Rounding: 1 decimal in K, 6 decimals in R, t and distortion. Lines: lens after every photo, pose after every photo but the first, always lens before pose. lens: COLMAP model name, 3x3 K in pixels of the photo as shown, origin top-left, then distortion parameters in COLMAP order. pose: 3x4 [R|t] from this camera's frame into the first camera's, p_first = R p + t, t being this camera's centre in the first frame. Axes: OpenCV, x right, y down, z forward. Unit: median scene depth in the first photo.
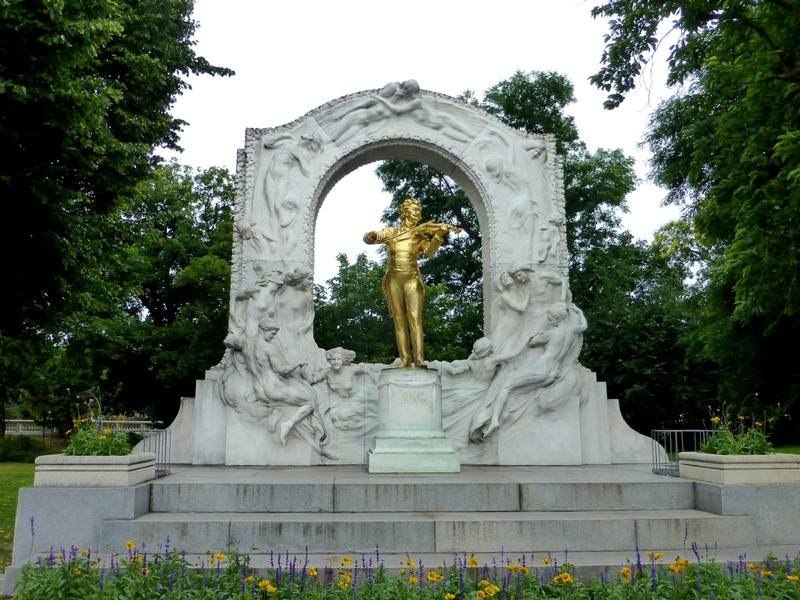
lens RADIAL K [[659.5, 0, 372.3], [0, 659.5, 314.2], [0, 0, 1]] dist [-0.014590, -0.010513]
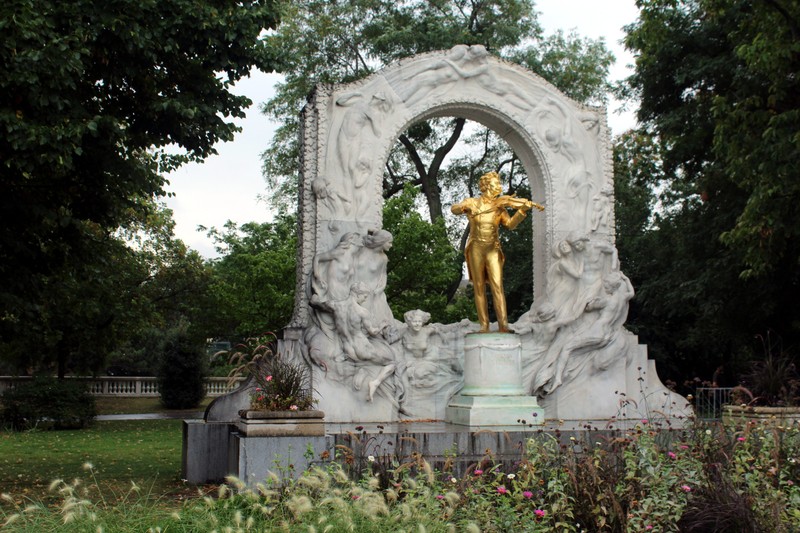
lens RADIAL K [[969.8, 0, 400.0], [0, 969.8, 266.5], [0, 0, 1]] dist [-0.027320, -0.011672]
pose [[0.974334, 0.025964, 0.223605, -0.414526], [-0.036992, 0.998290, 0.045270, -0.085006], [-0.222047, -0.052379, 0.973628, -0.476993]]
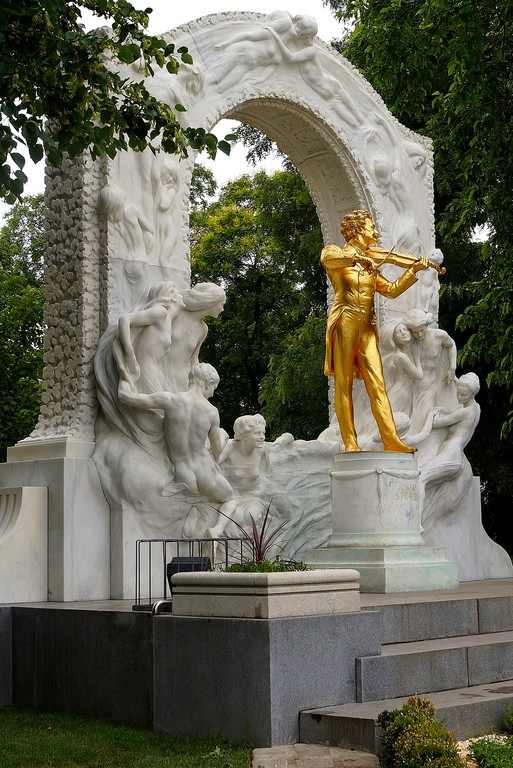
lens RADIAL K [[1286.4, 0, 257.0], [0, 1286.4, 418.8], [0, 0, 1]] dist [-0.013817, 0.030630]
pose [[0.730589, 0.053639, 0.680708, -0.903248], [-0.095504, 0.995138, 0.024087, 0.022846], [-0.676106, -0.082608, 0.732159, 0.058686]]
